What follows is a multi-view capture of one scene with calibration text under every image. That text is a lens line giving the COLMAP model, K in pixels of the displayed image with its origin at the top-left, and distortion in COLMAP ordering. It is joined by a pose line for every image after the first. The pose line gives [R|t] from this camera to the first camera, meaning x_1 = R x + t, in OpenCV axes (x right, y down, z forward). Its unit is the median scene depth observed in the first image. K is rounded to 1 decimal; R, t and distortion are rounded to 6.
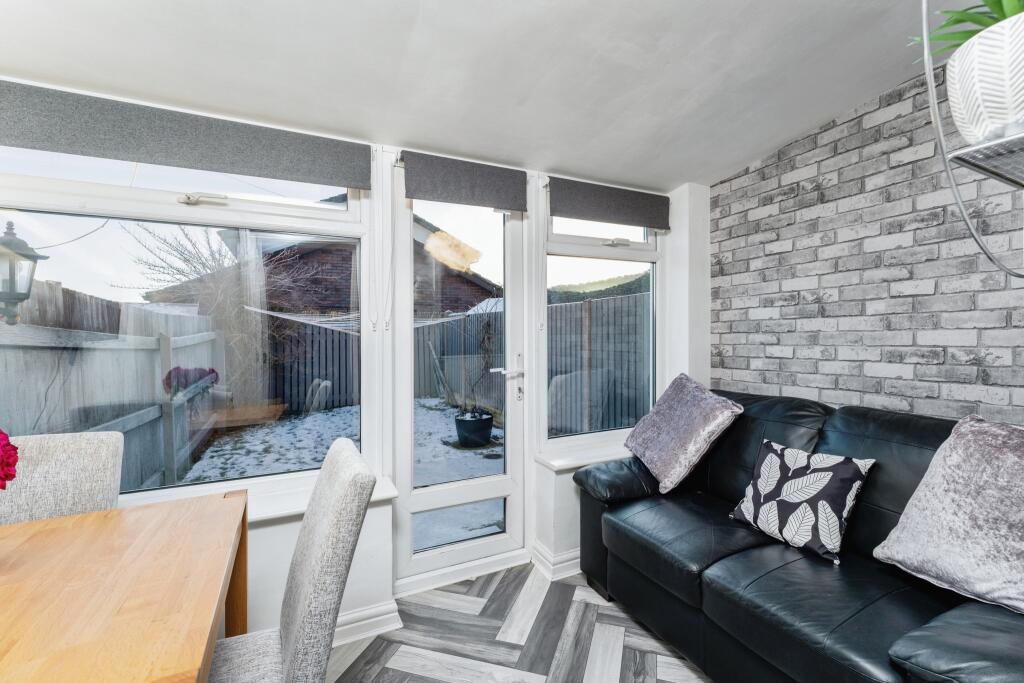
lens RADIAL K [[436.7, 0, 508.6], [0, 436.7, 331.5], [0, 0, 1]] dist [0.001332, 0.000216]
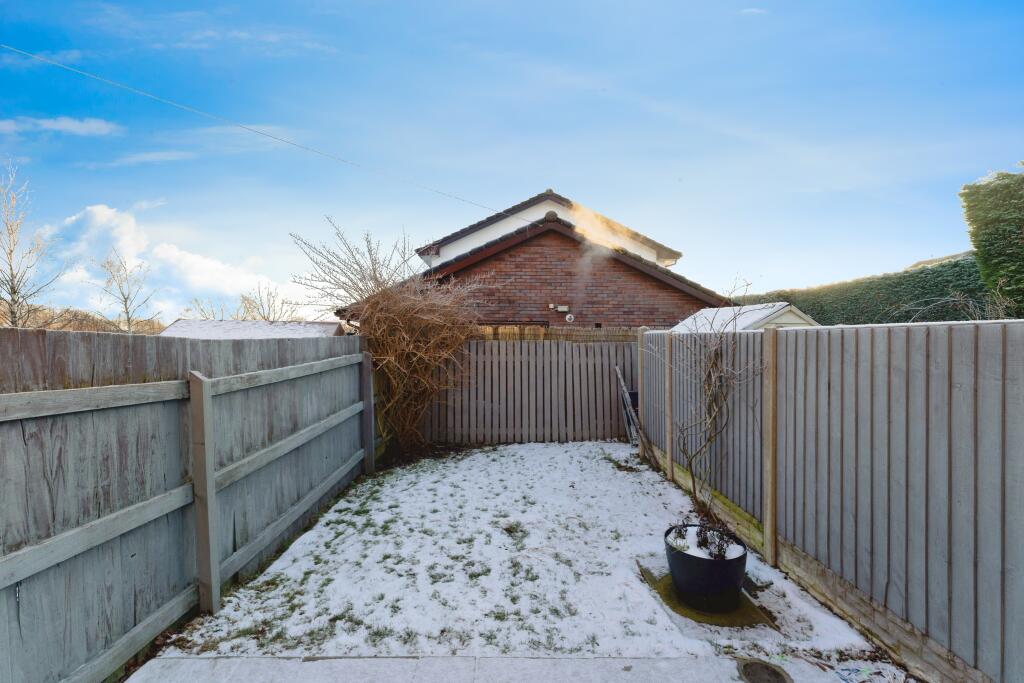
lens RADIAL K [[409.9, 0, 517.1], [0, 409.9, 338.5], [0, 0, 1]] dist [0.000193, -0.000027]
pose [[0.912637, 0.011918, -0.408597, -0.249444], [-0.013726, 0.999905, -0.001491, -0.112514], [0.408540, 0.006969, 0.912714, 1.369012]]
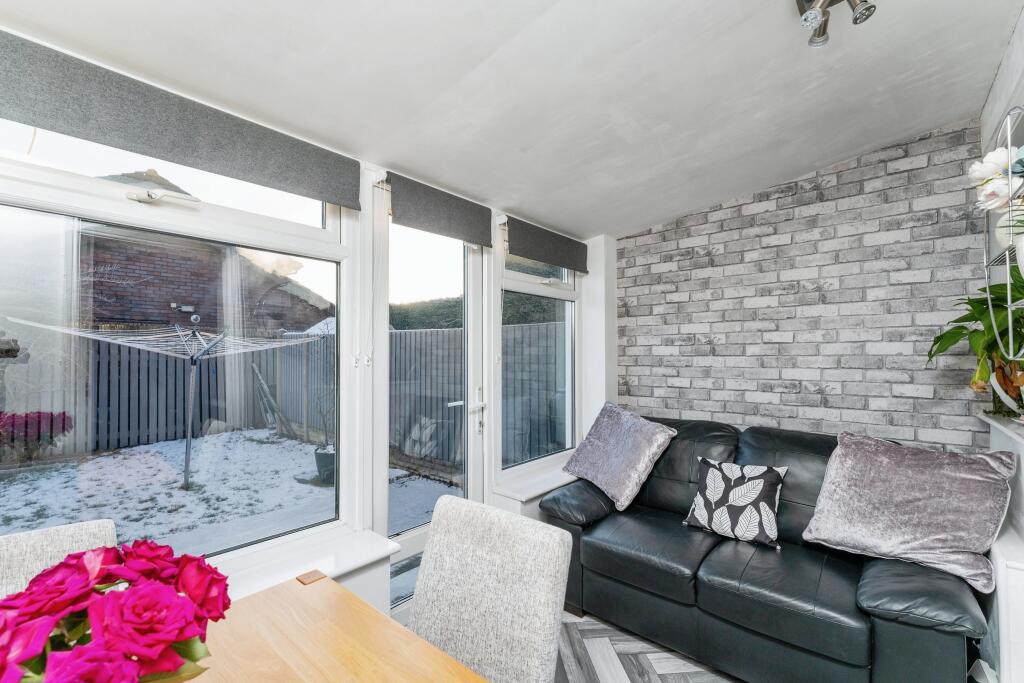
lens RADIAL K [[441.4, 0, 491.3], [0, 441.4, 341.1], [0, 0, 1]] dist [-0.004577, -0.000372]
pose [[0.924252, 0.023326, 0.381069, -0.401855], [-0.014966, 0.999578, -0.024886, -0.036534], [-0.381489, 0.017298, 0.924212, 0.061110]]
